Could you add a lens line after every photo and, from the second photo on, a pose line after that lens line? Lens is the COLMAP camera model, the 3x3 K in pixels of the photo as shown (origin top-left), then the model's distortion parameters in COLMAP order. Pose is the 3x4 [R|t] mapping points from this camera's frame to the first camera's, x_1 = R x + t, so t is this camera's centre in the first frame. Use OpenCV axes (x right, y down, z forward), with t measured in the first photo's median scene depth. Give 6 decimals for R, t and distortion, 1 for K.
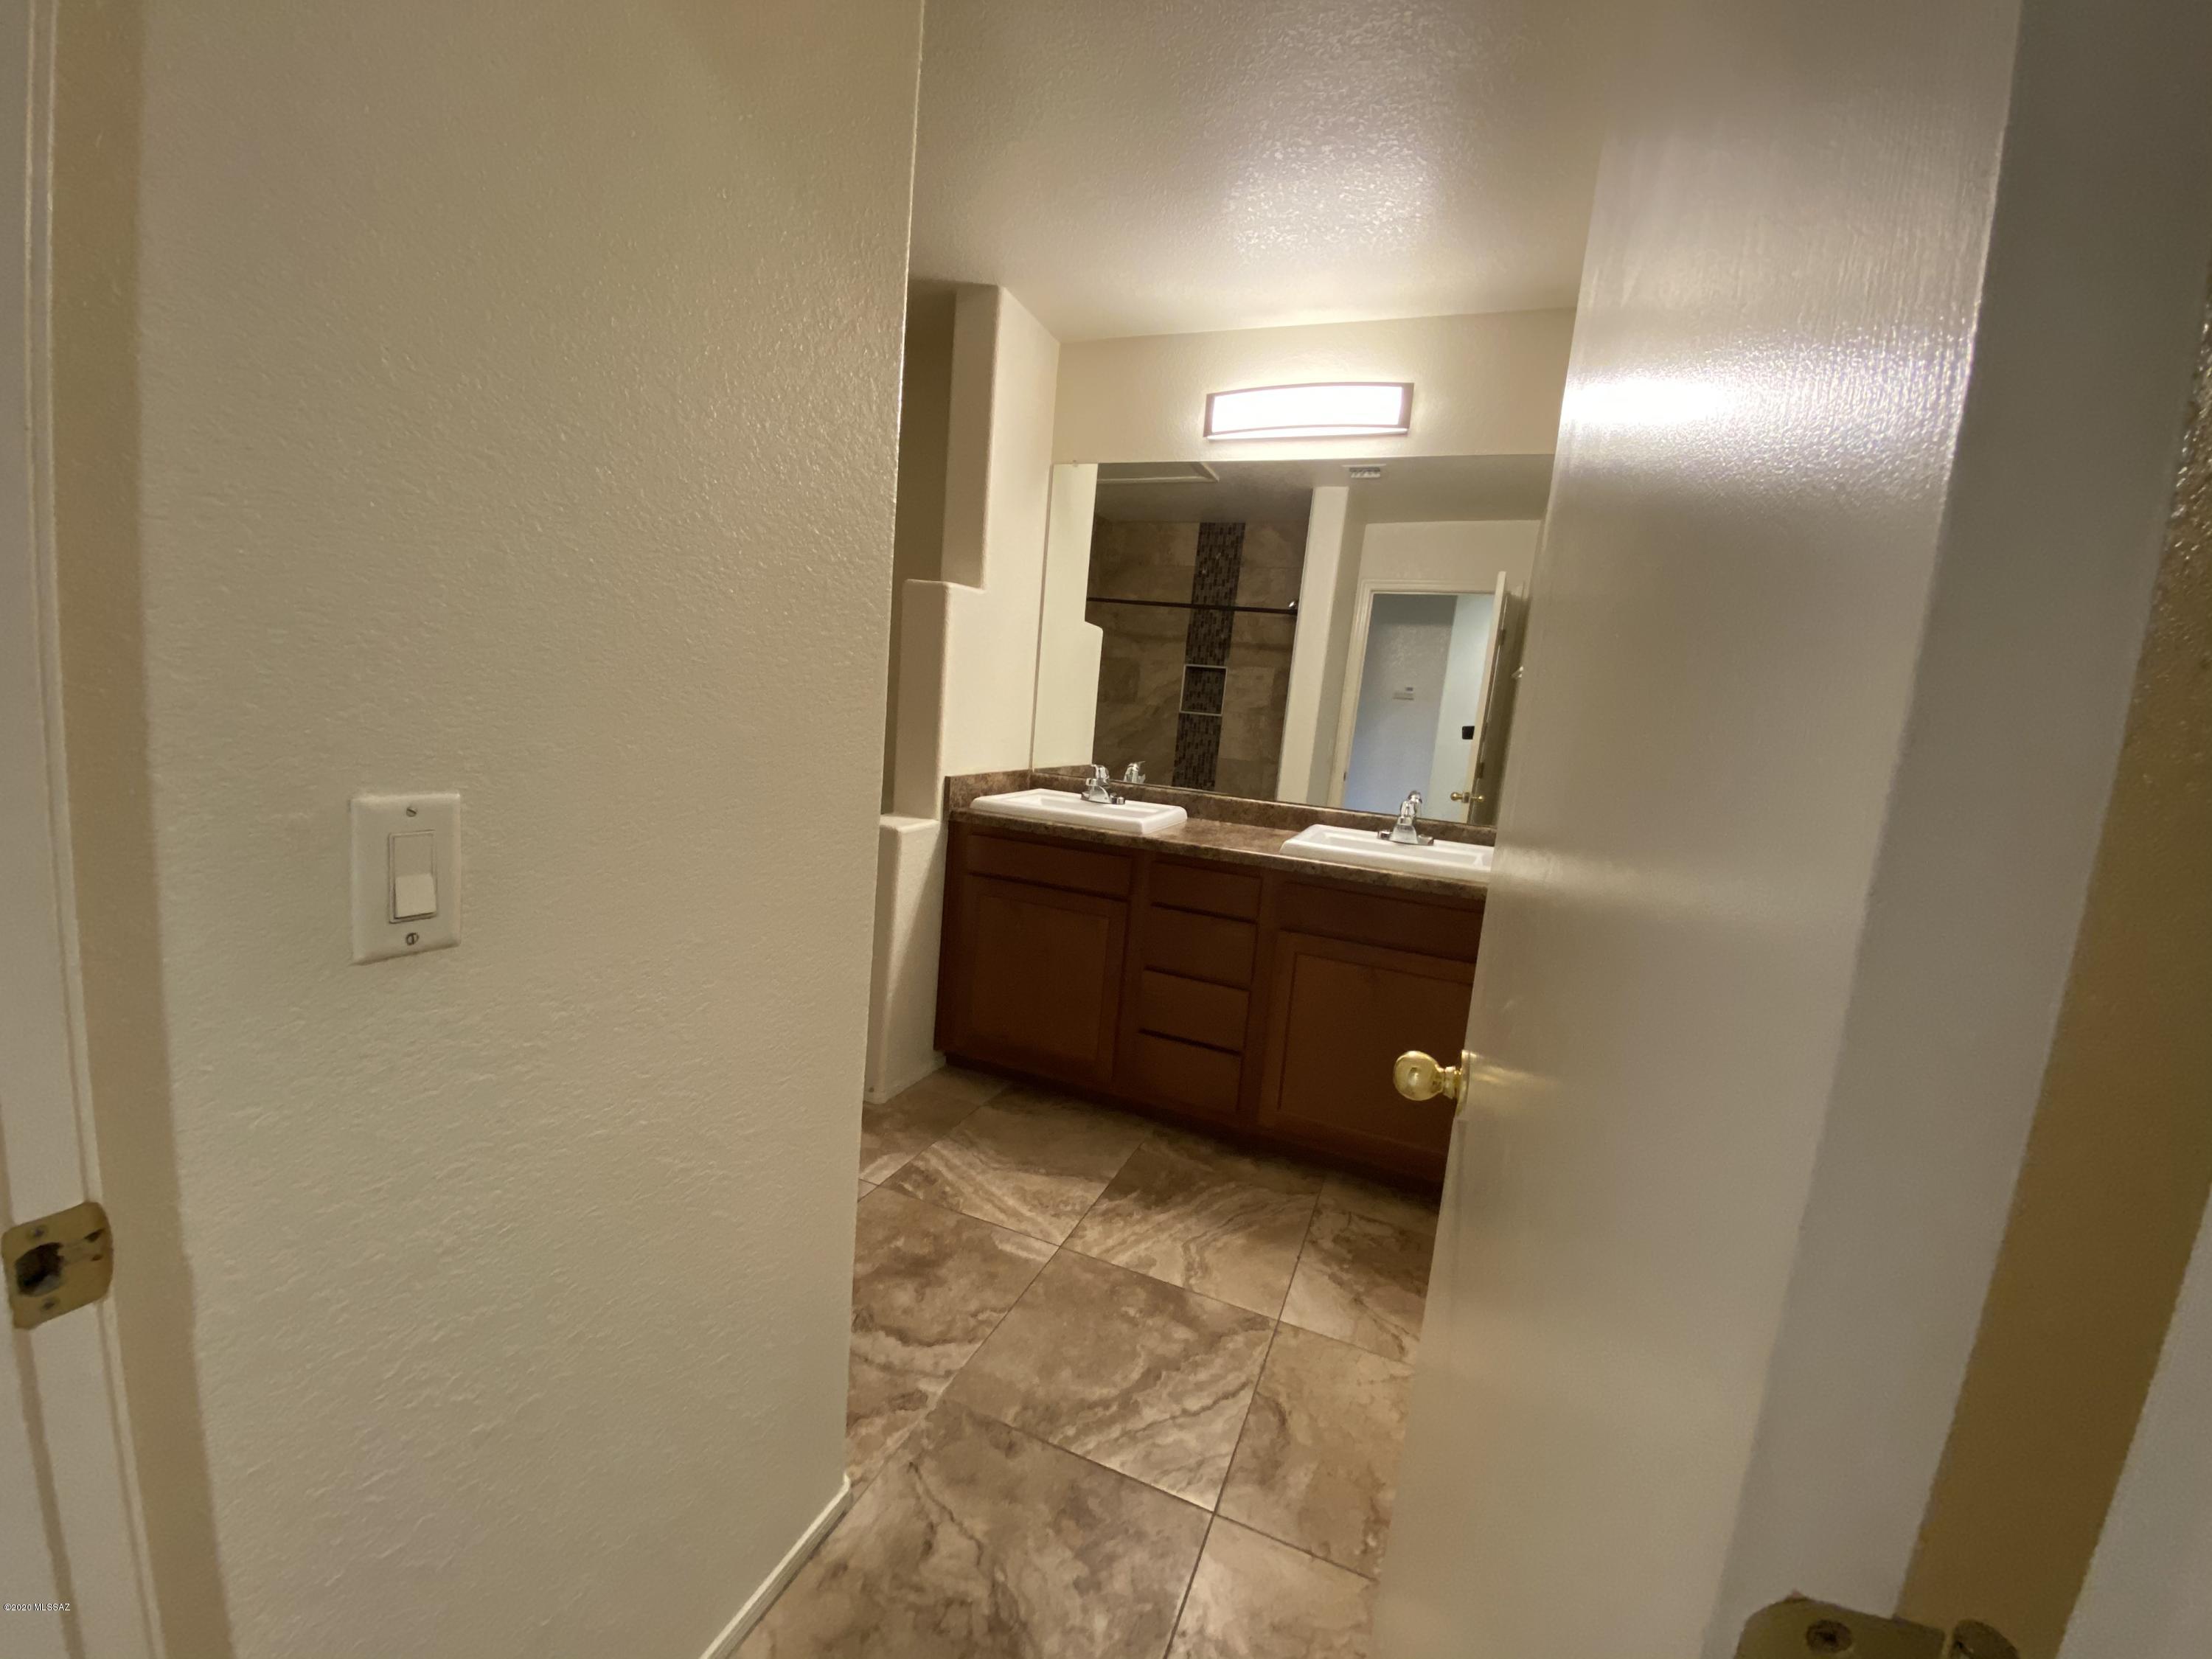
lens RADIAL K [[907.5, 0, 1104.4], [0, 907.5, 838.7], [0, 0, 1]] dist [-0.004215, -0.001129]
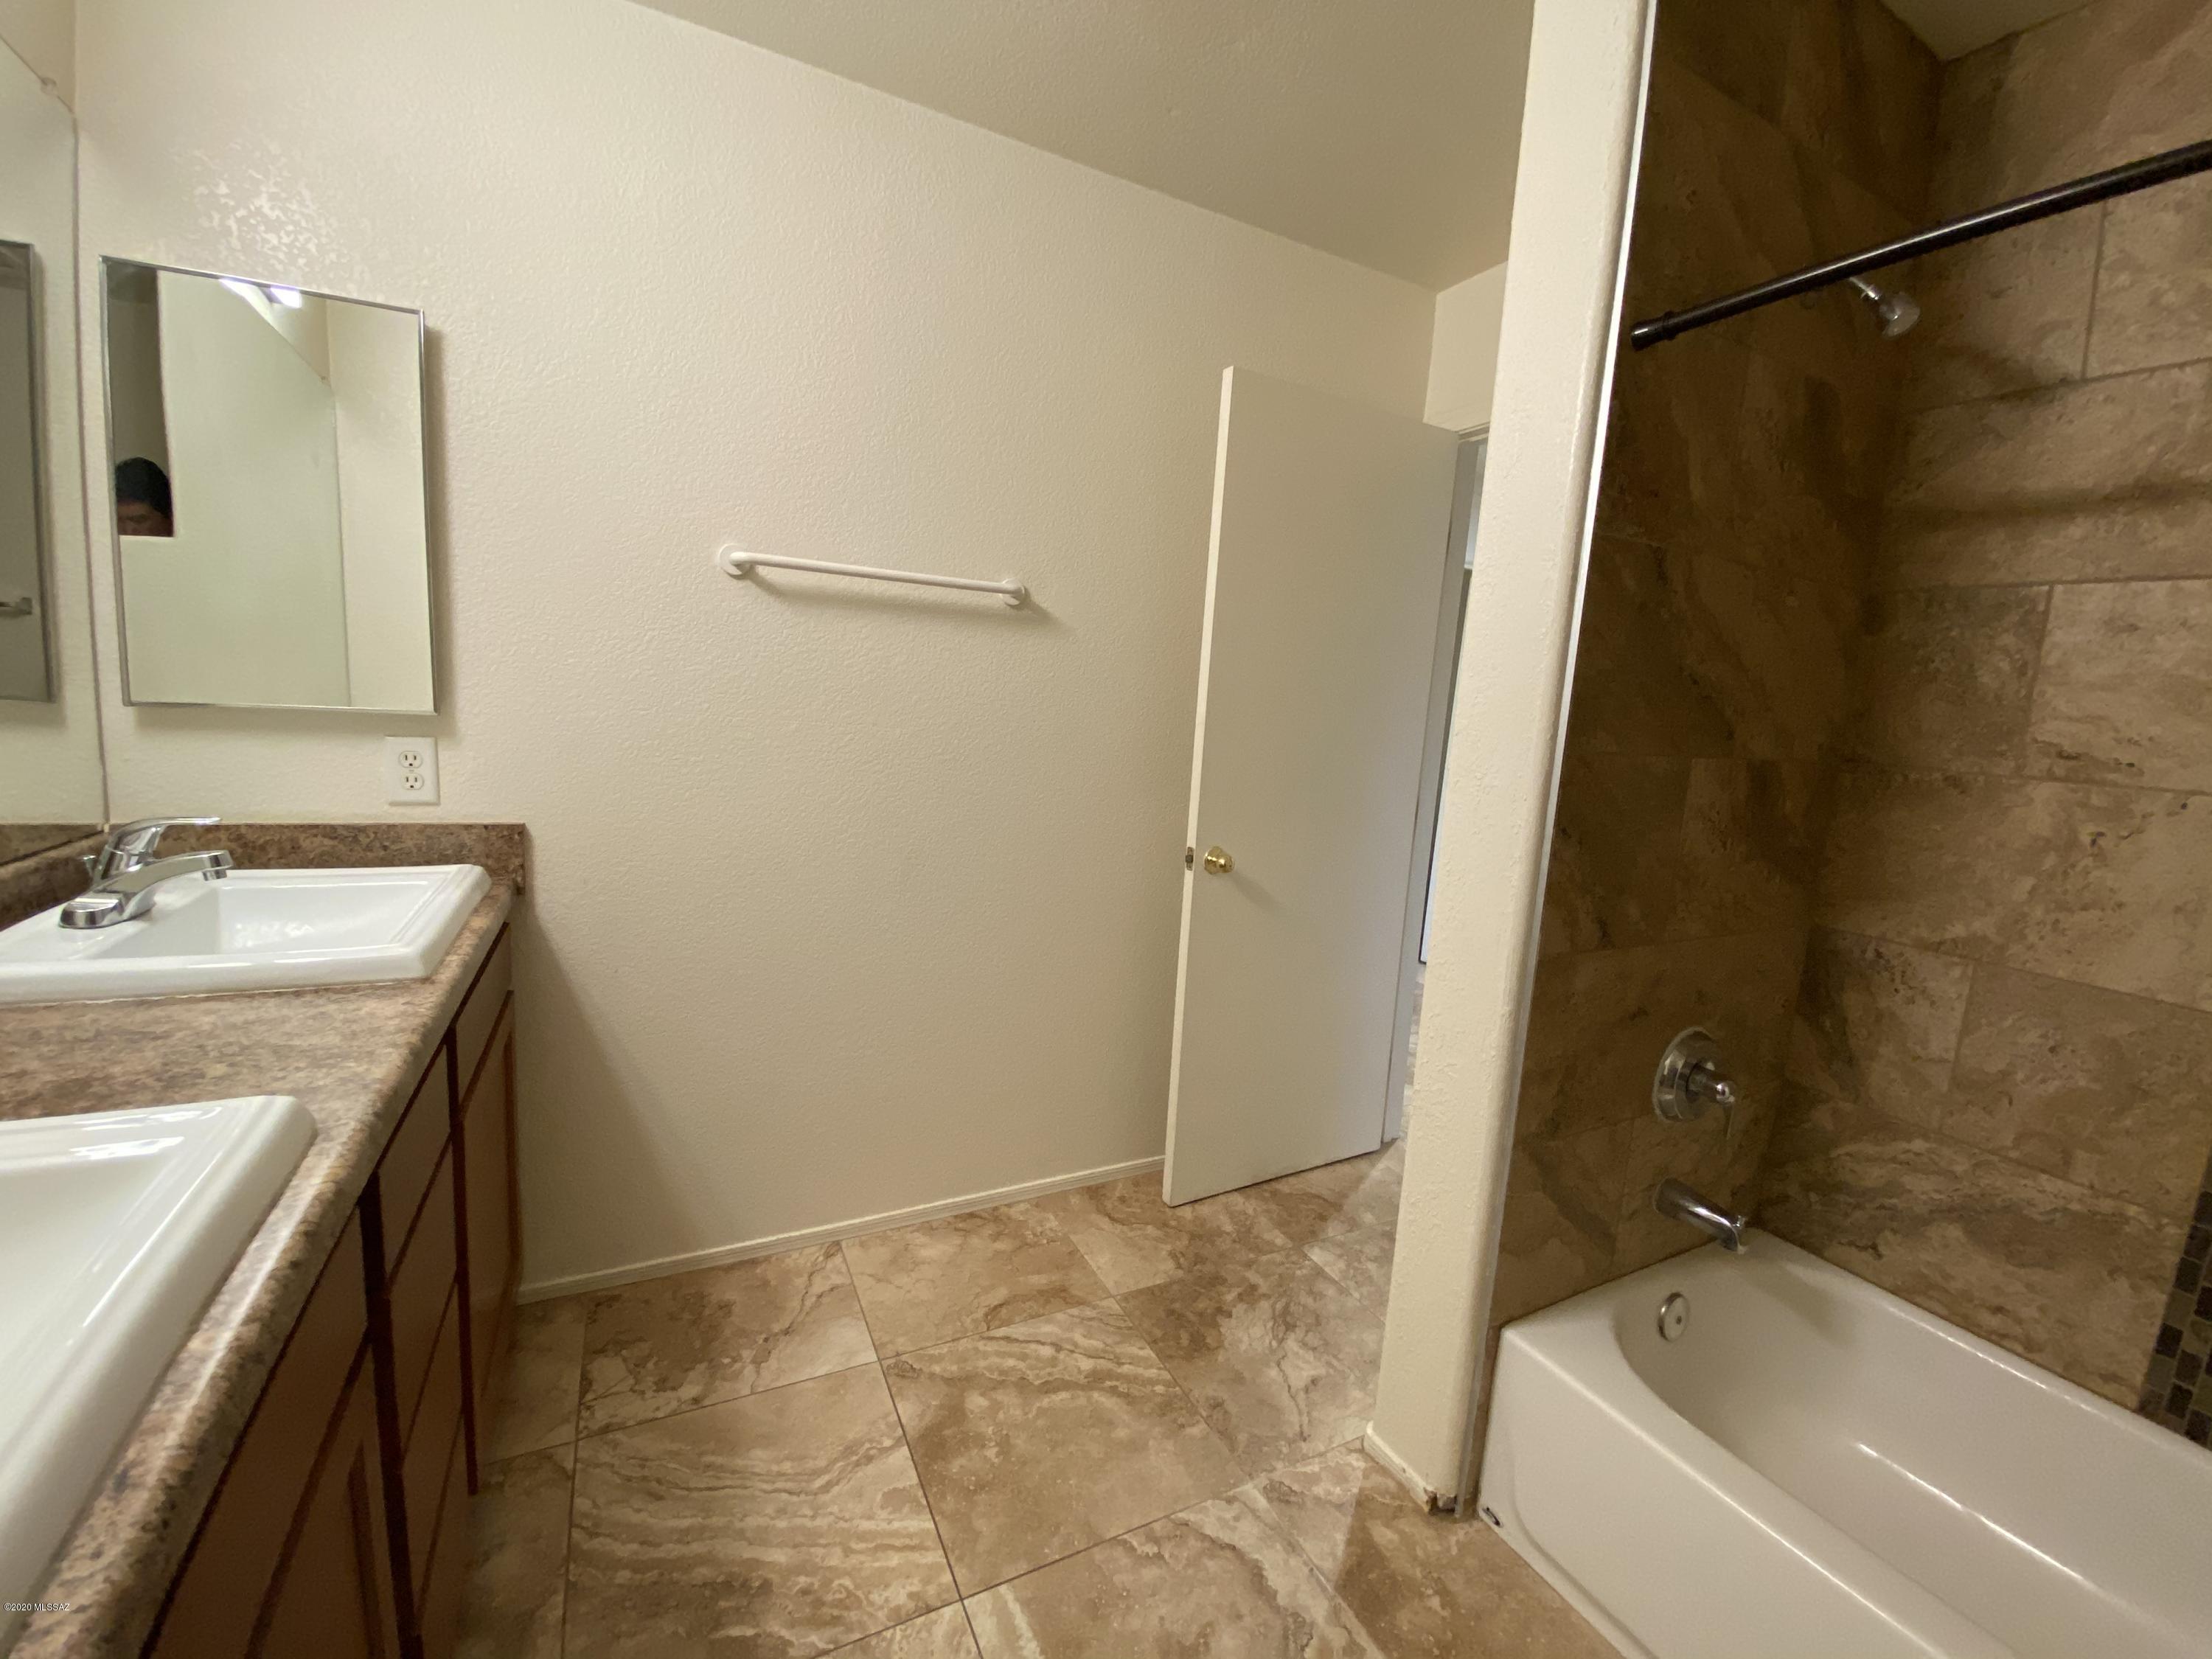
lens RADIAL K [[907.5, 0, 1095.2], [0, 907.5, 824.8], [0, 0, 1]] dist [-0.004215, -0.001129]
pose [[-0.742975, -0.231011, 0.628190, -0.469857], [-0.030983, 0.949415, 0.312493, -0.308745], [-0.668602, 0.212711, -0.712548, 1.552739]]
